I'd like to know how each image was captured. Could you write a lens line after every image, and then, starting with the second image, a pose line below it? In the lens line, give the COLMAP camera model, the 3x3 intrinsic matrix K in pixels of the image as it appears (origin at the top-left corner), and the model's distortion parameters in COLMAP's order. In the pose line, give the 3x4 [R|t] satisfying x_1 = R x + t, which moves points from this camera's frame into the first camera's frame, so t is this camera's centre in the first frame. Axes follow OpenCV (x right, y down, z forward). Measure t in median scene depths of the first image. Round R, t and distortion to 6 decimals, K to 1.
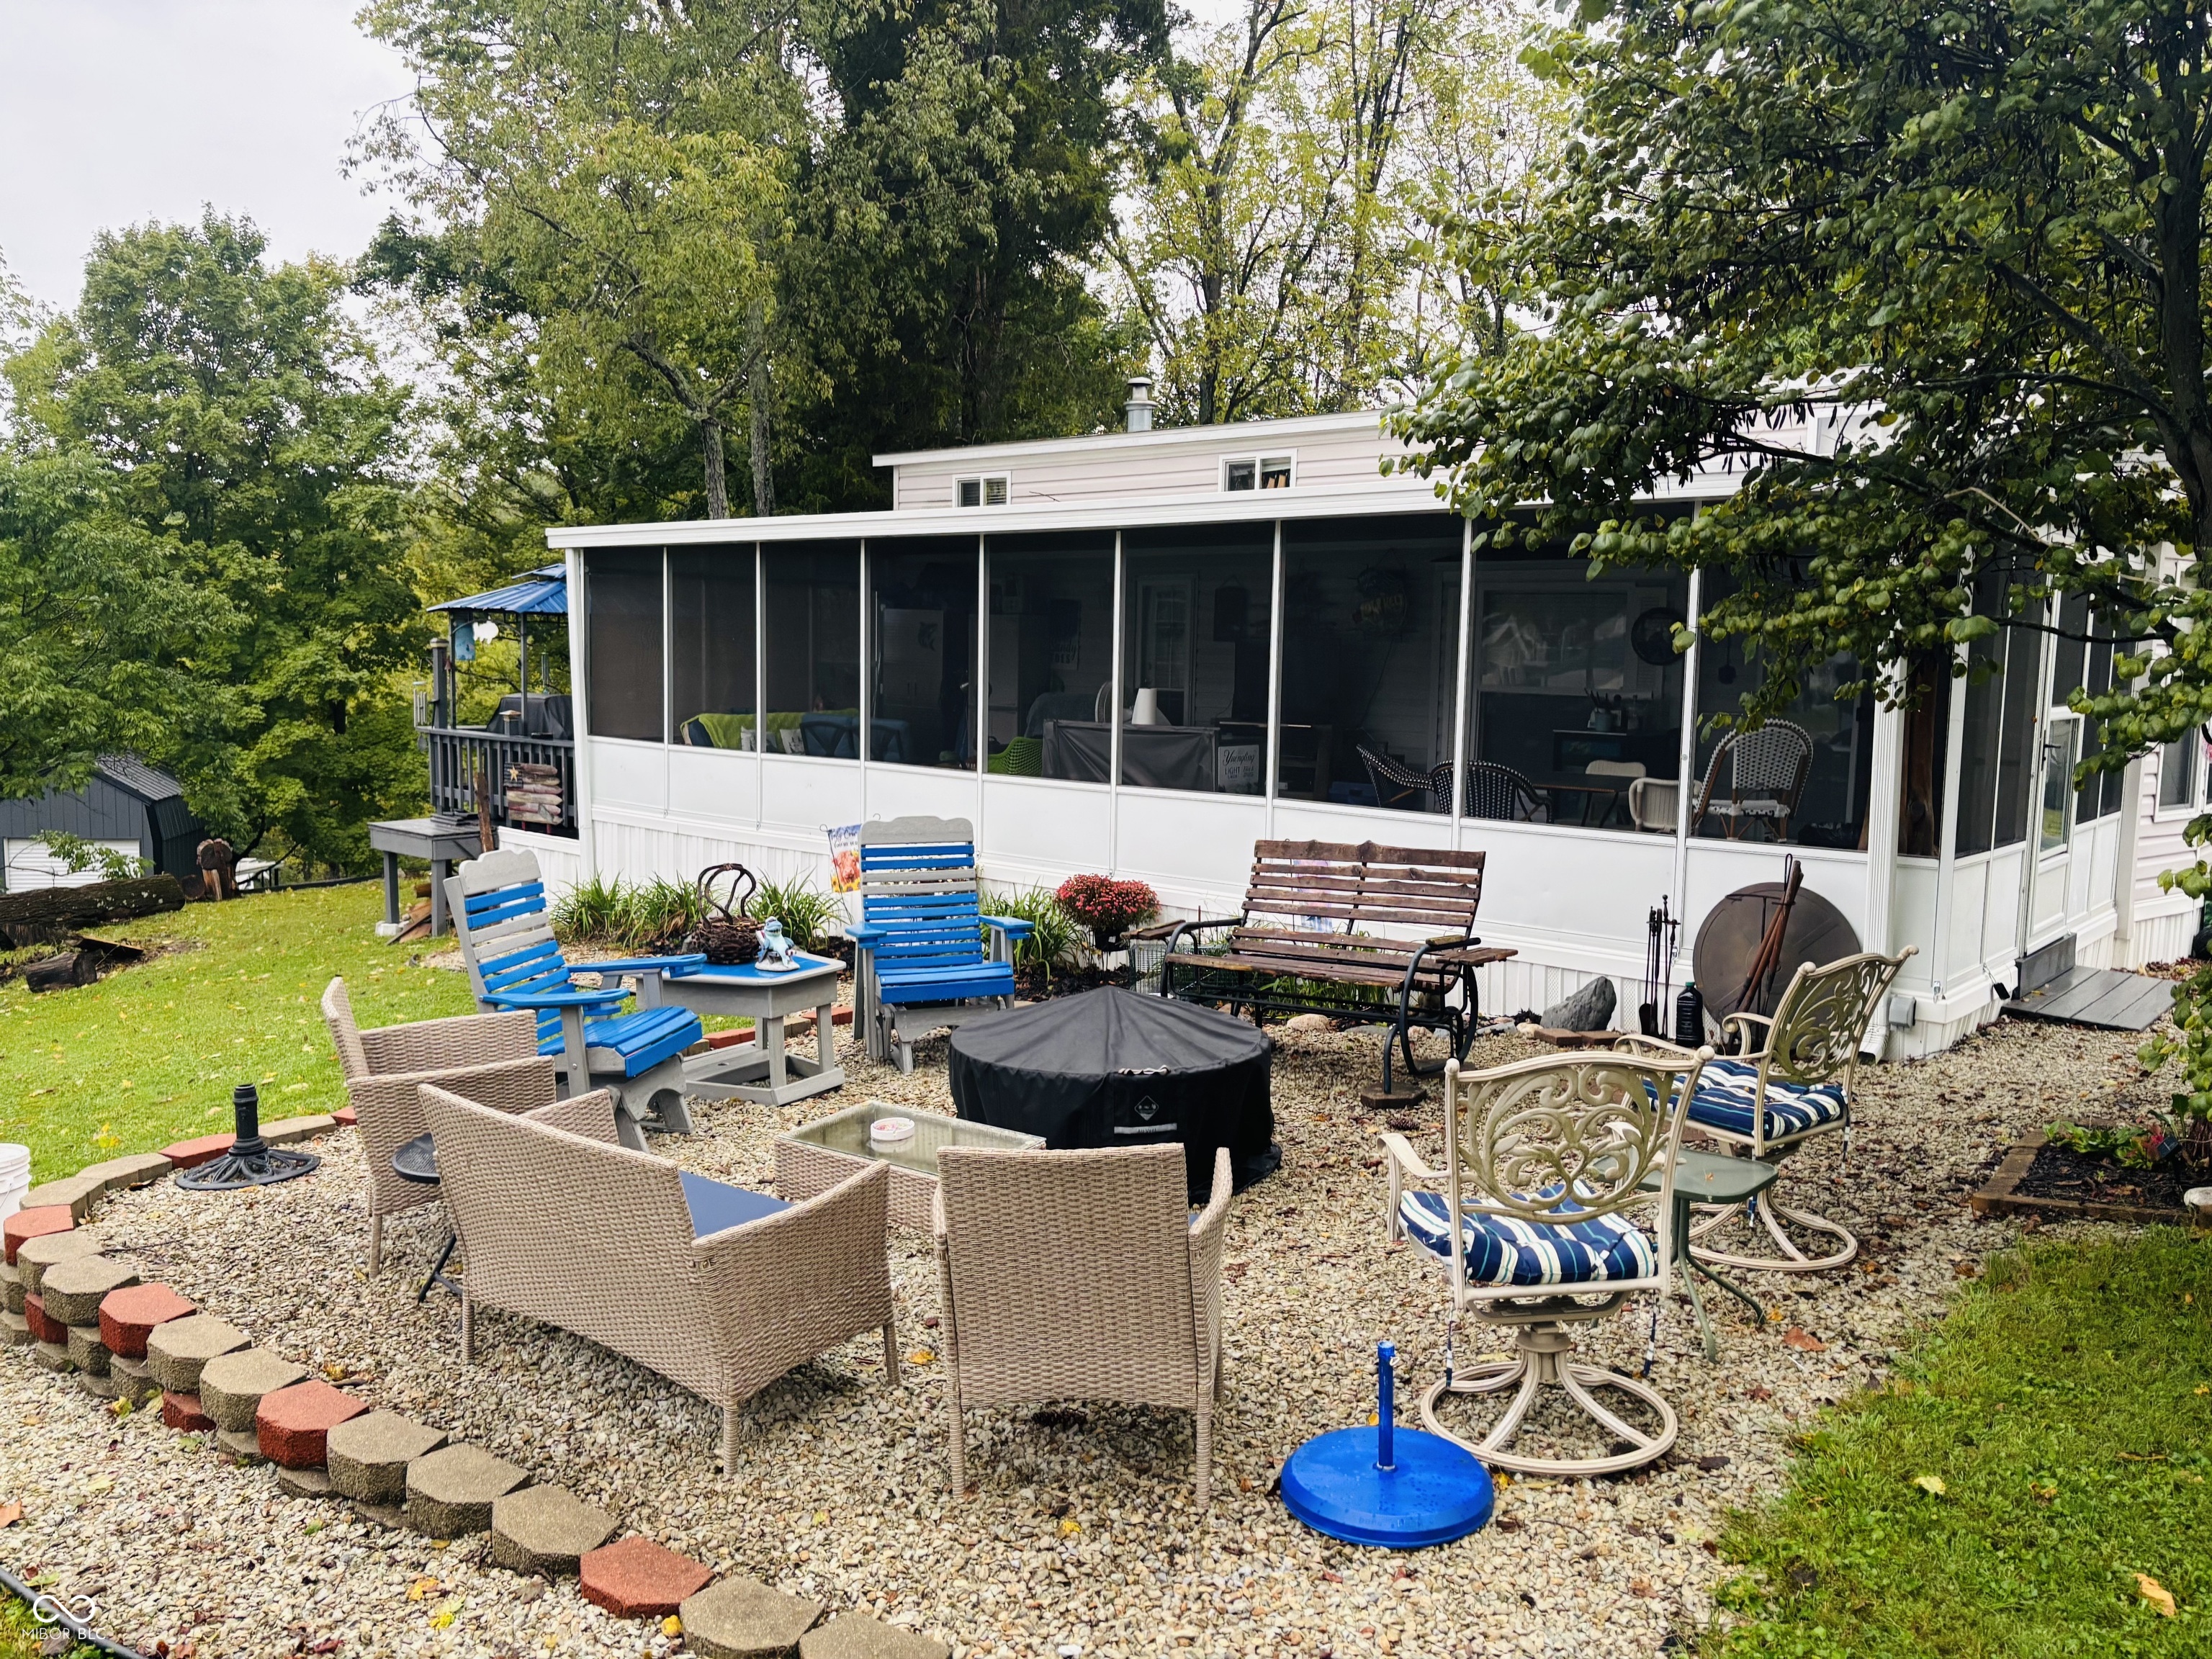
lens RADIAL K [[1654.6, 0, 1103.2], [0, 1654.6, 839.1], [0, 0, 1]] dist [-0.020325, 0.066335]
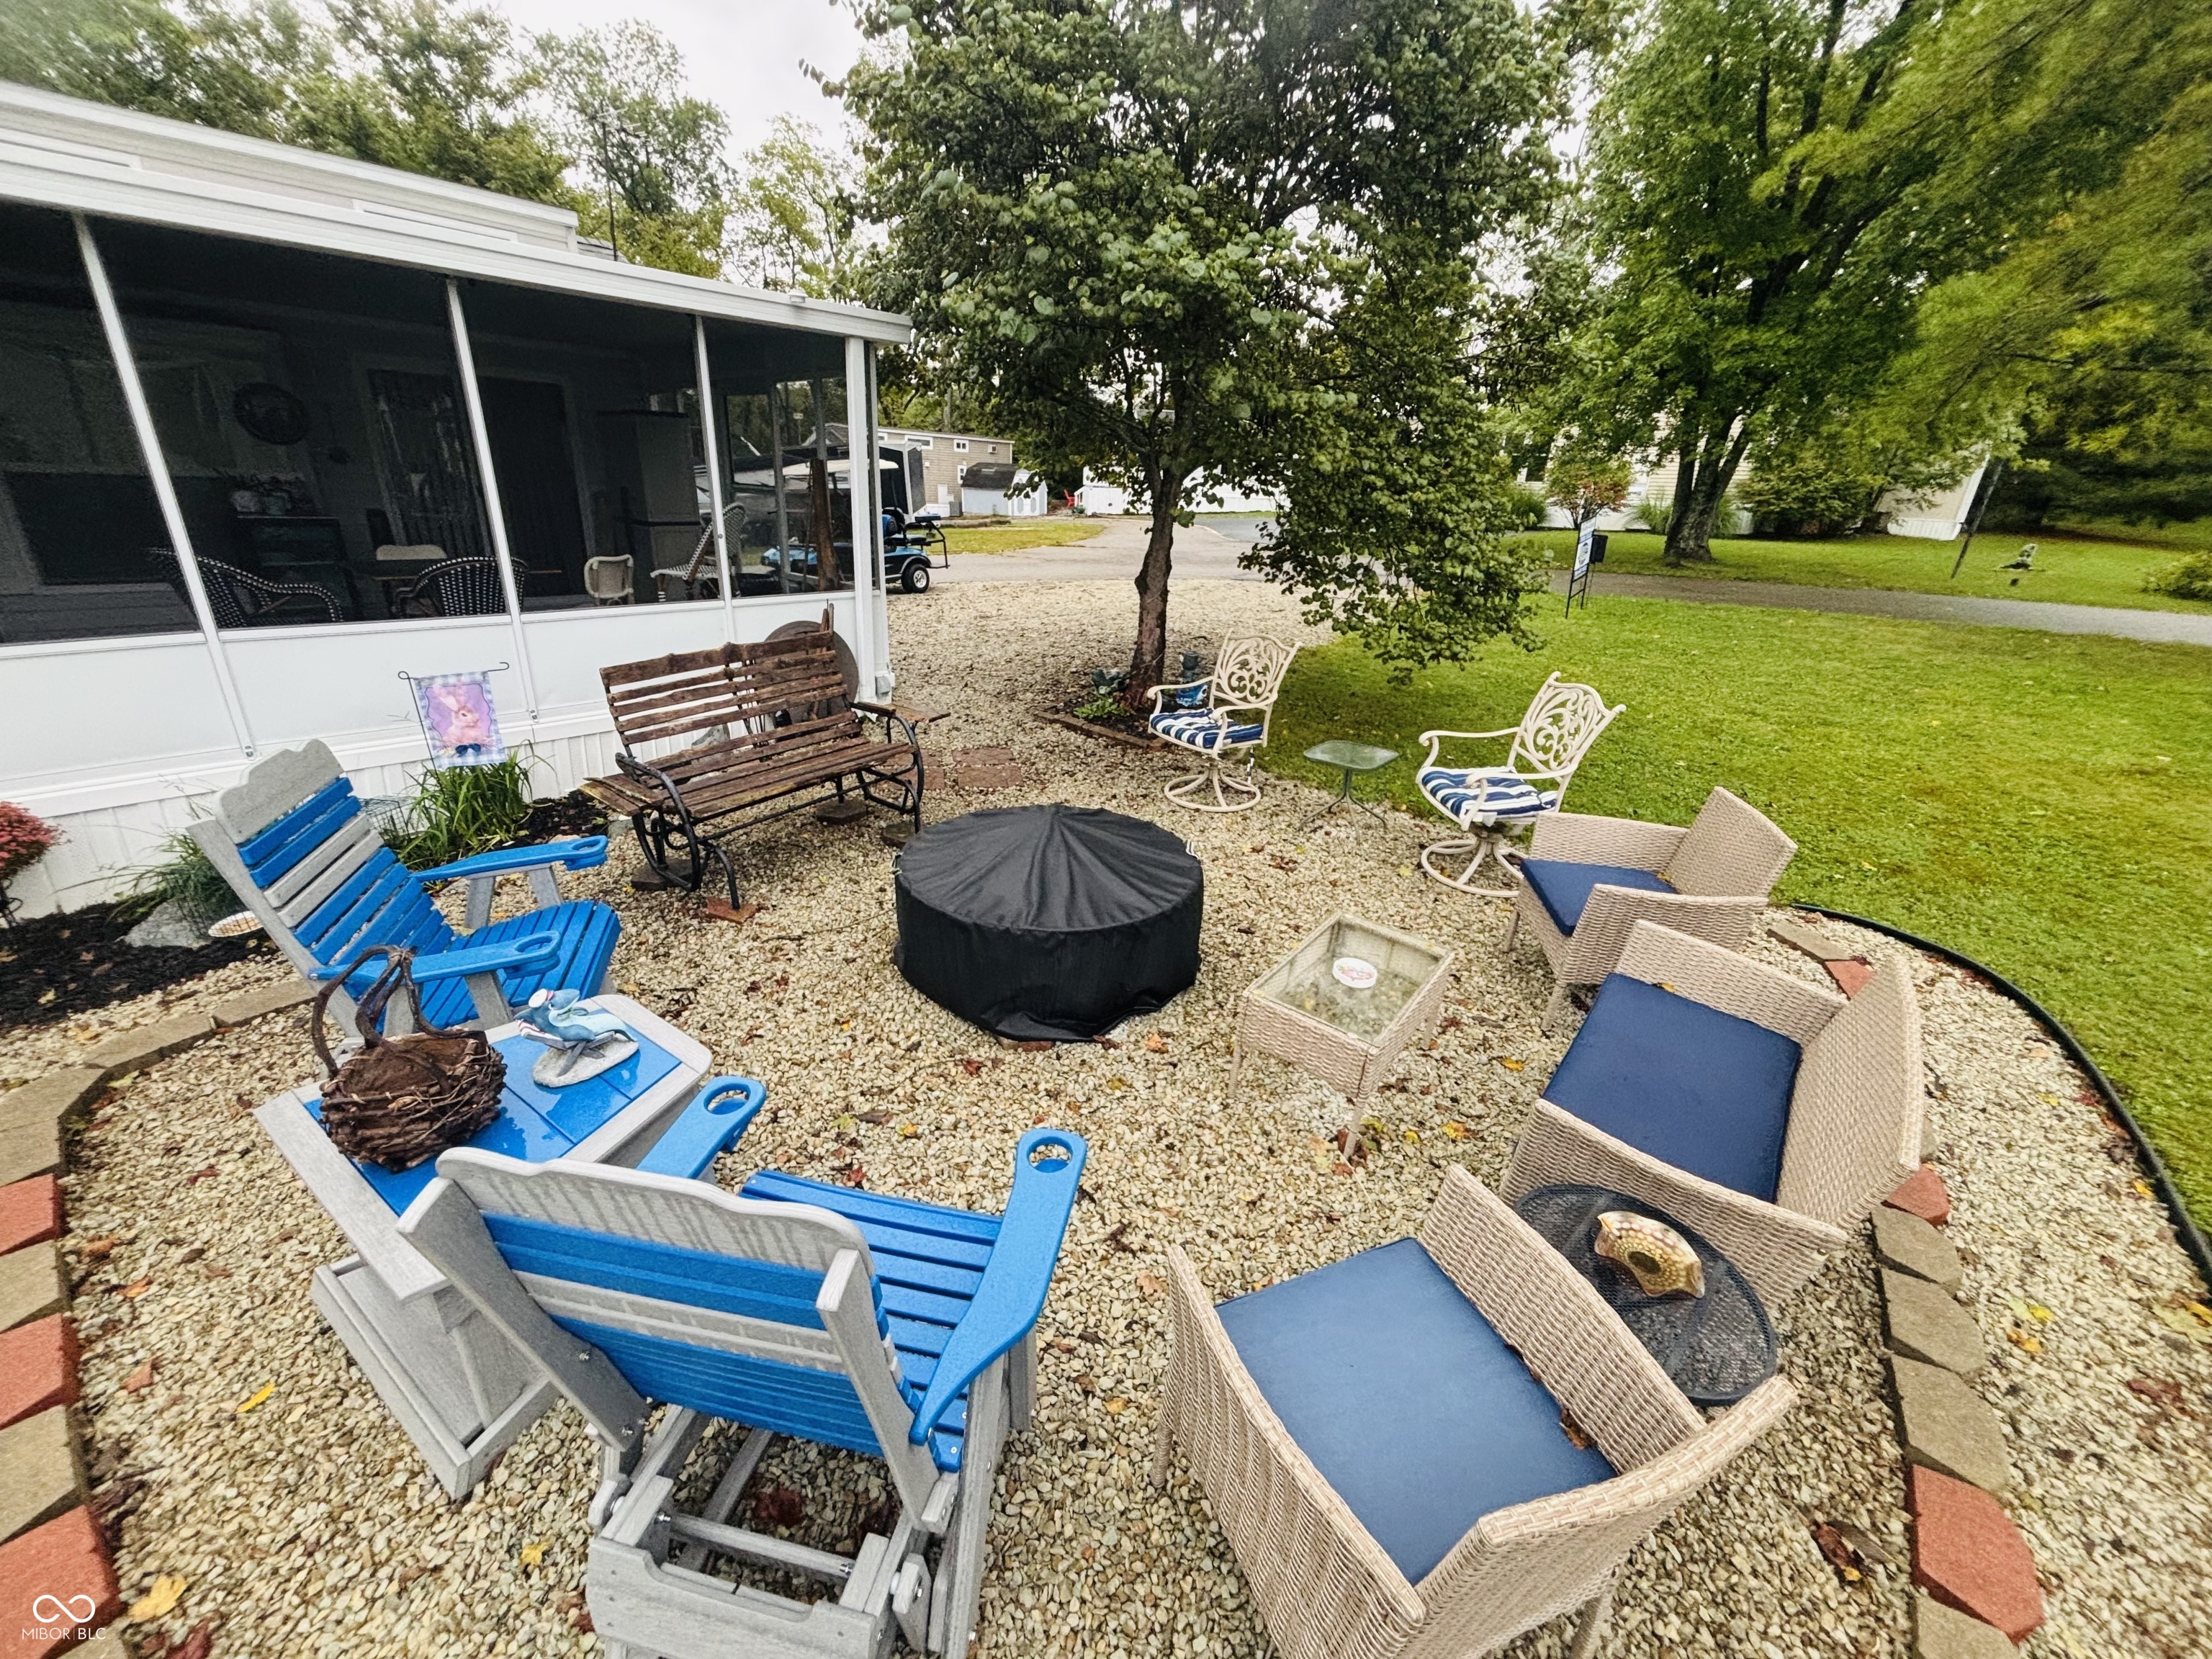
lens RADIAL K [[876.4, 0, 1106.0], [0, 876.4, 829.5], [0, 0, 1]] dist [-0.002519, -0.000417]
pose [[0.034831, -0.380282, 0.924215, -0.421239], [0.061465, 0.923840, 0.377811, -0.090373], [-0.997501, 0.043648, 0.055552, 0.703975]]
